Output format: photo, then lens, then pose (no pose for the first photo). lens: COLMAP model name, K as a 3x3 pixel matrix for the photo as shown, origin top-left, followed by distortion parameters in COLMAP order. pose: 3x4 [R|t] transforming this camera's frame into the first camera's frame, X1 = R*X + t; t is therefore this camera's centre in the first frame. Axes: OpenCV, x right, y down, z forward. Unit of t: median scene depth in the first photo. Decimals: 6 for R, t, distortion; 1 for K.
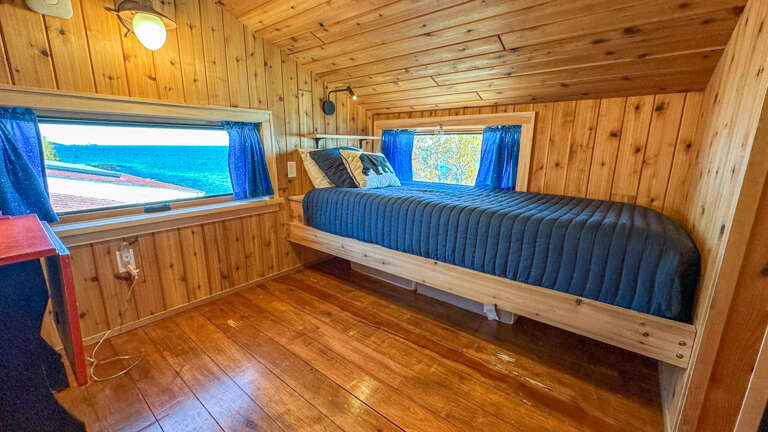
lens RADIAL K [[308.0, 0, 378.7], [0, 308.0, 216.8], [0, 0, 1]] dist [0.001908, -0.000005]
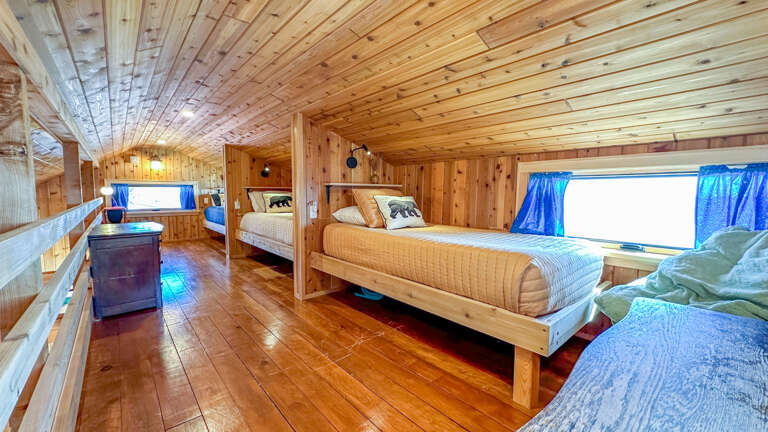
lens RADIAL K [[308.0, 0, 390.1], [0, 308.0, 217.6], [0, 0, 1]] dist [0.001908, -0.000005]
pose [[0.988561, -0.001897, -0.150812, 1.778253], [-0.019952, 0.989489, -0.143227, 0.363270], [0.149498, 0.144597, 0.978132, -1.455997]]
